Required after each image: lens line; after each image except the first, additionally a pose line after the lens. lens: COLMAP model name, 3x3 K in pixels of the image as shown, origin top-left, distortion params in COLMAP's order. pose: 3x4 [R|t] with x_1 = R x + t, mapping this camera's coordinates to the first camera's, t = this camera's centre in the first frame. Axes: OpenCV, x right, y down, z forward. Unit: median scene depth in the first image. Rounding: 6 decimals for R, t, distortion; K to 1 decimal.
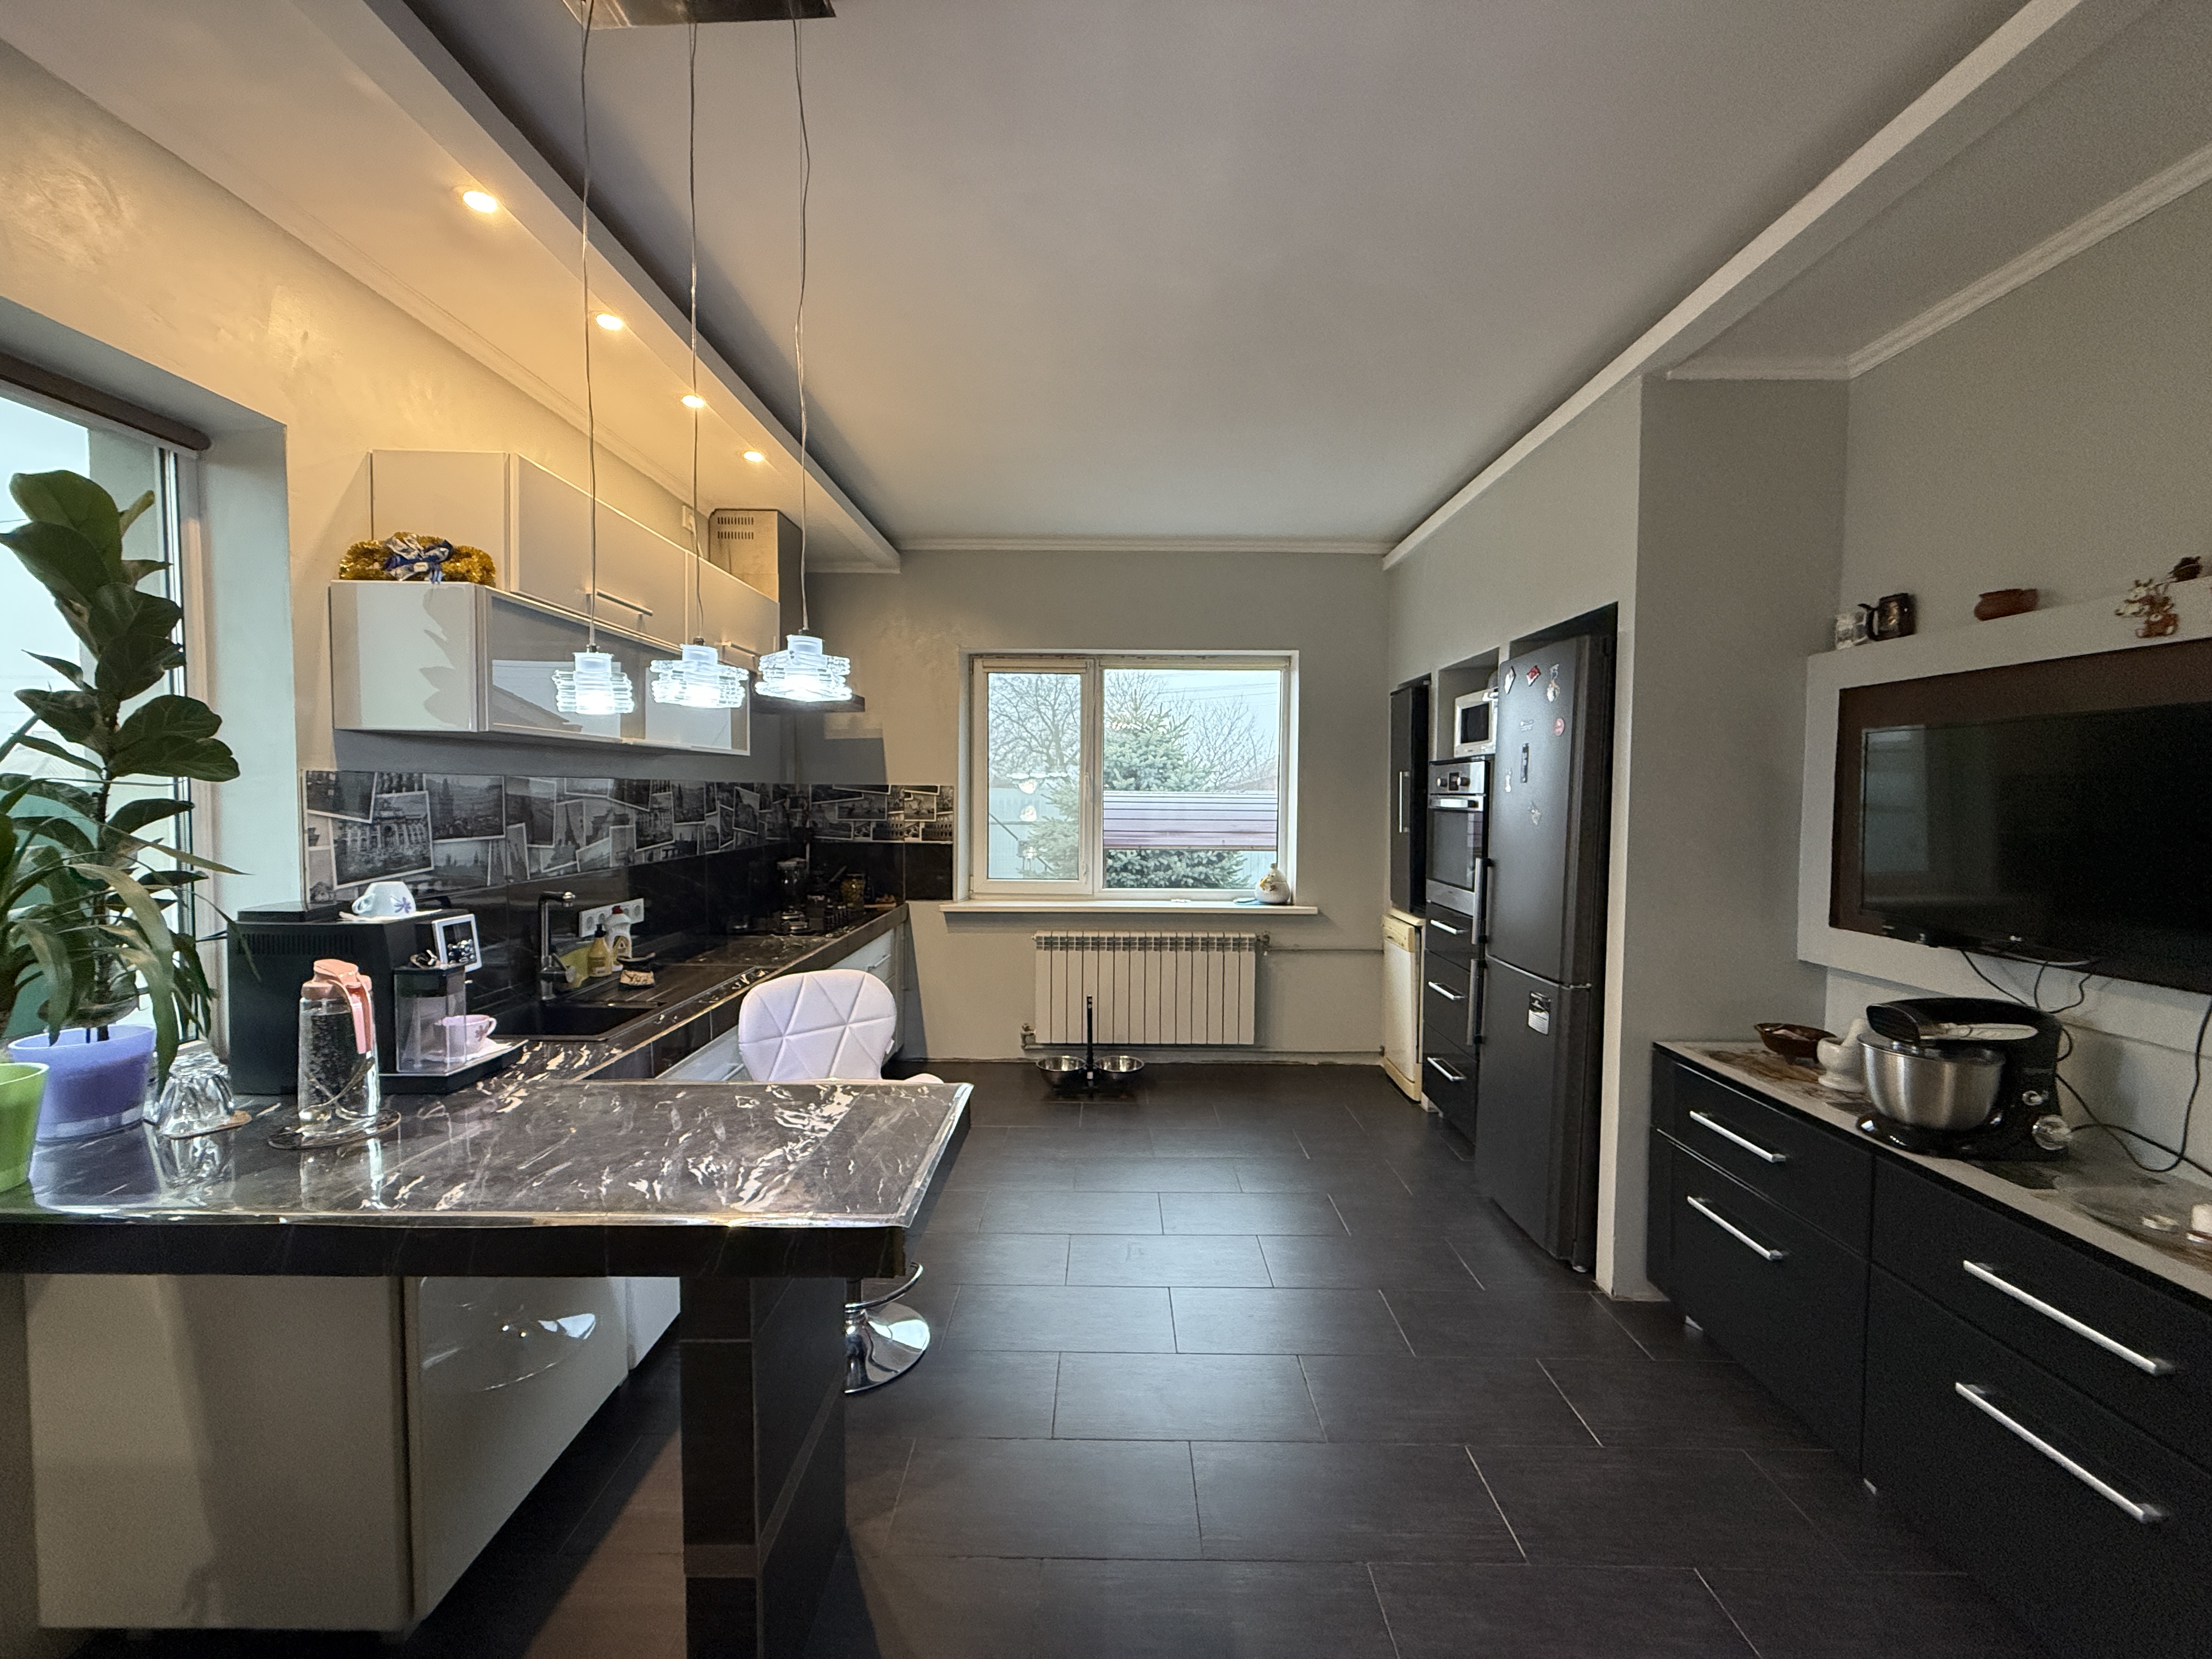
lens RADIAL K [[879.1, 0, 1112.8], [0, 879.1, 828.5], [0, 0, 1]] dist [0.001228, -0.000215]
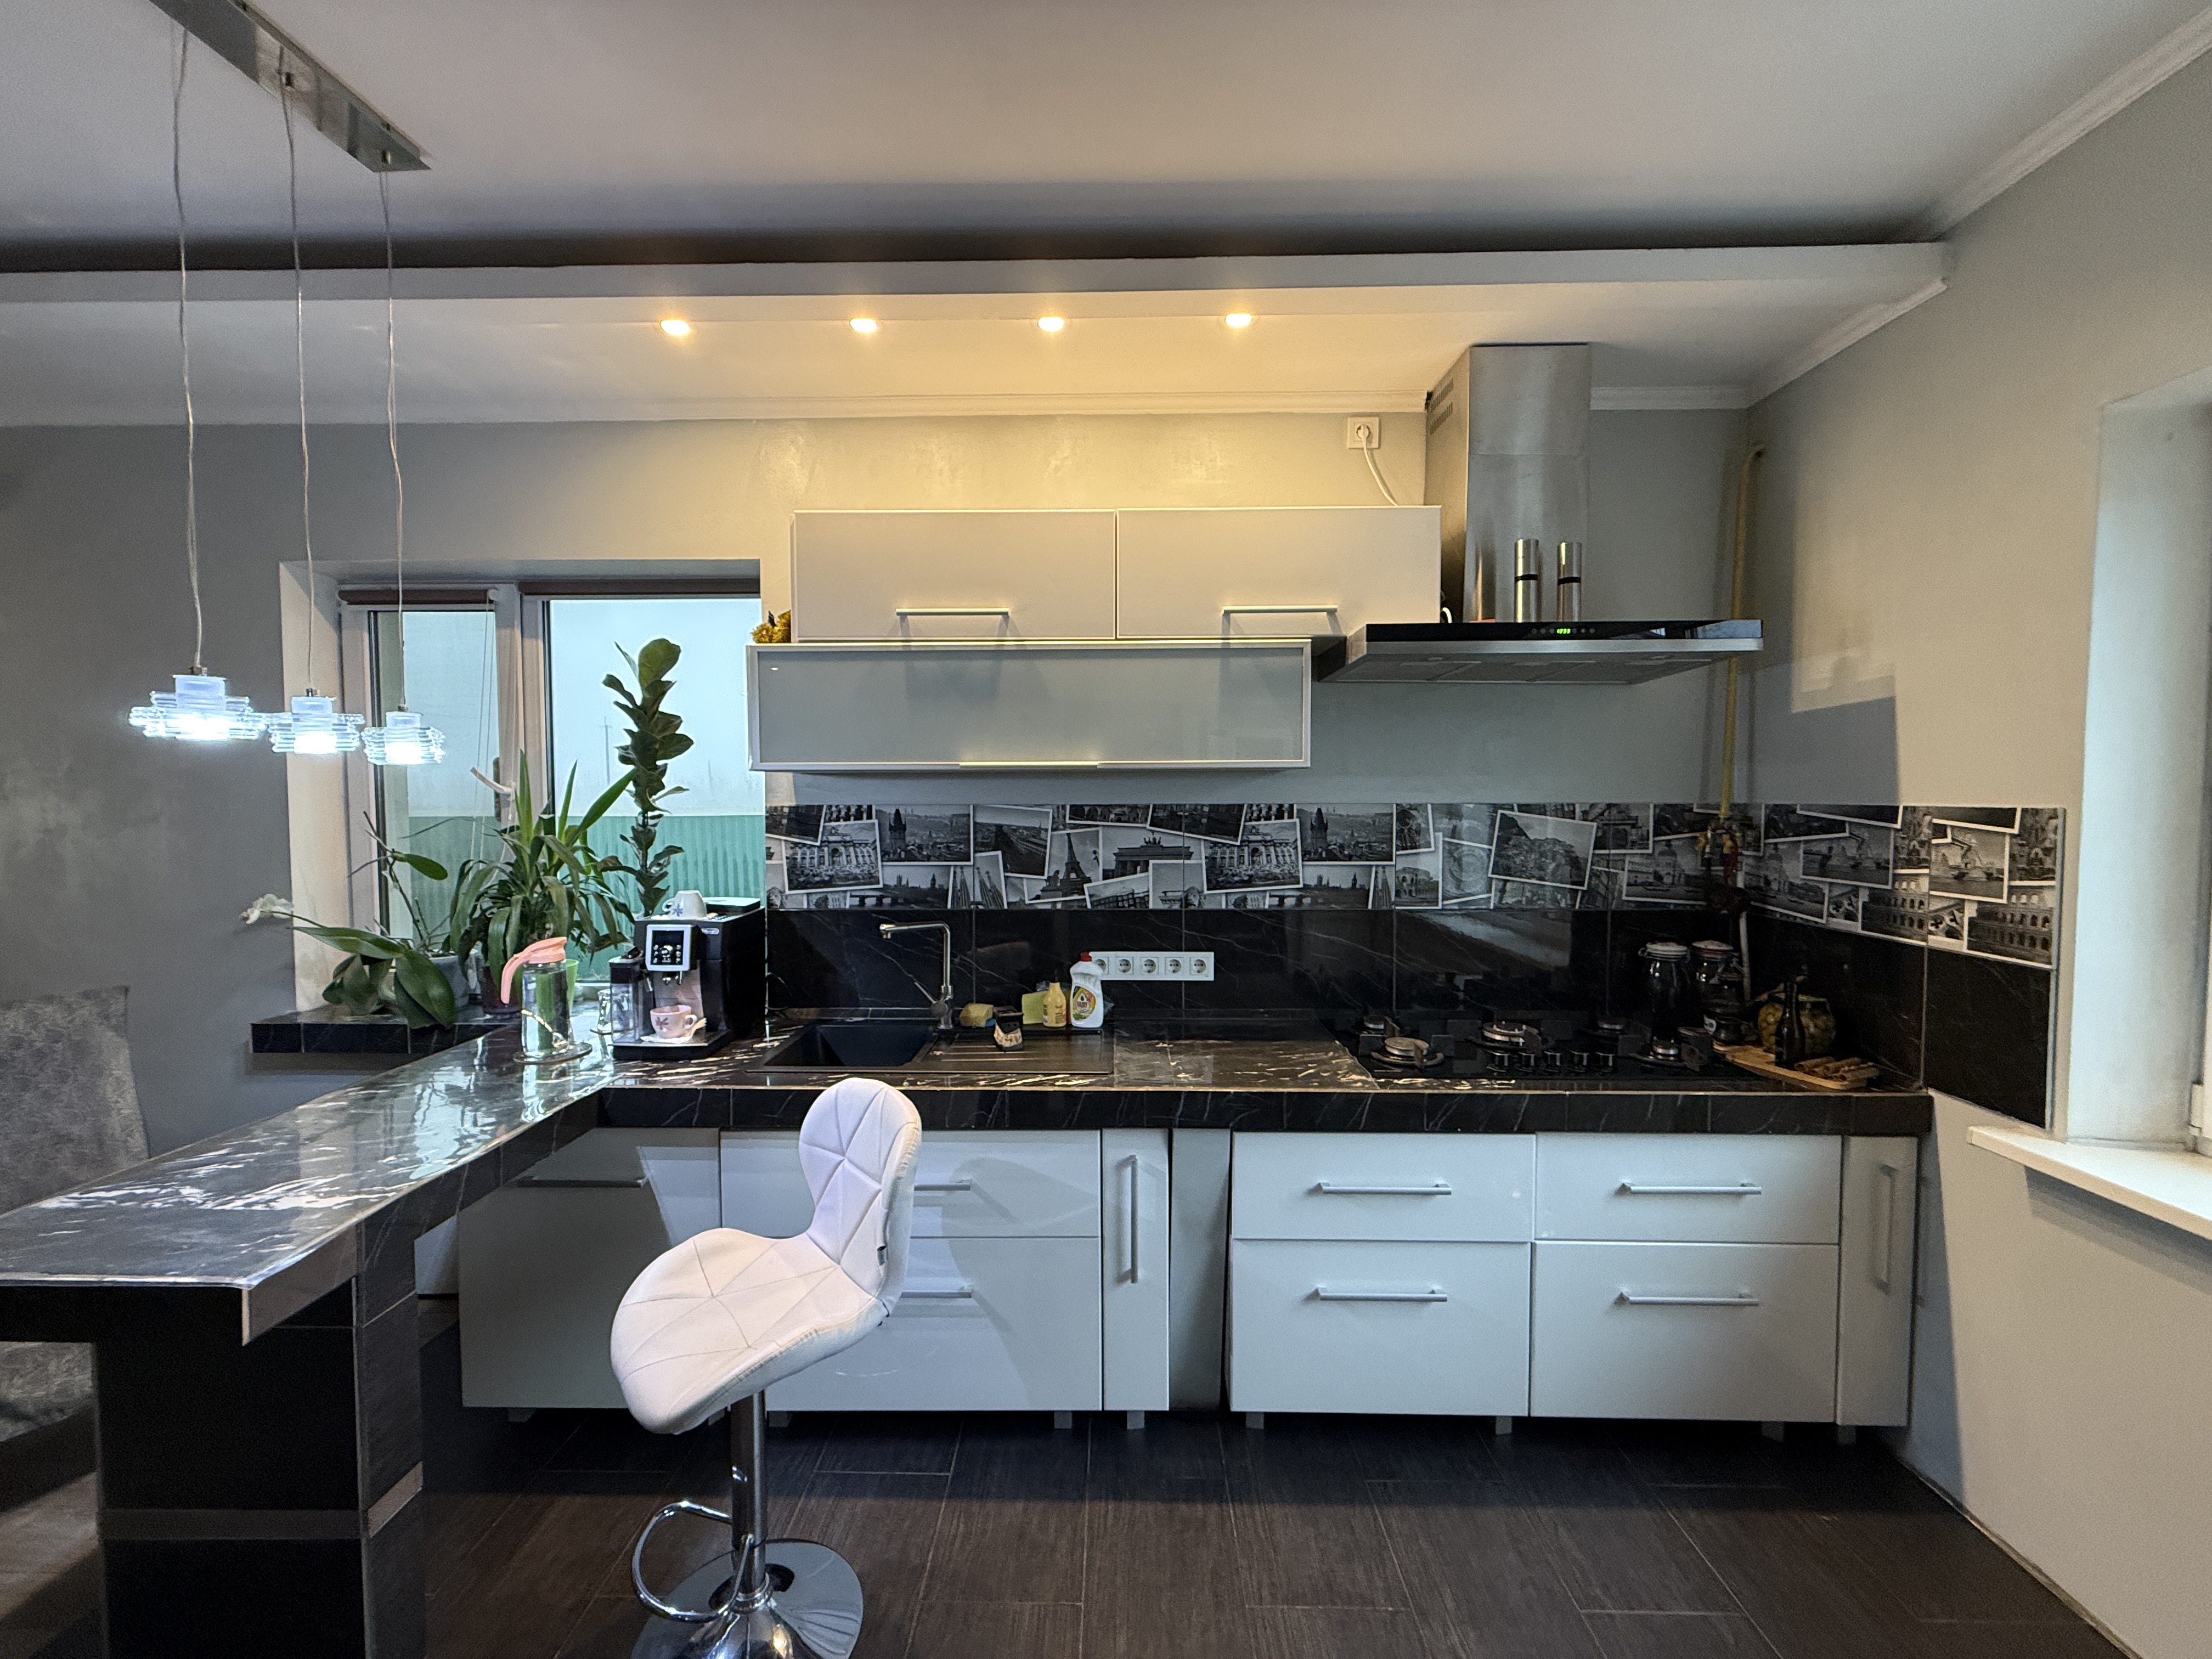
lens RADIAL K [[879.1, 0, 1108.6], [0, 879.1, 832.9], [0, 0, 1]] dist [0.001228, -0.000215]
pose [[-0.022366, 0.035730, -0.999111, 0.321752], [-0.038243, 0.998599, 0.036568, -0.066633], [0.999018, 0.039026, -0.020968, 1.113855]]
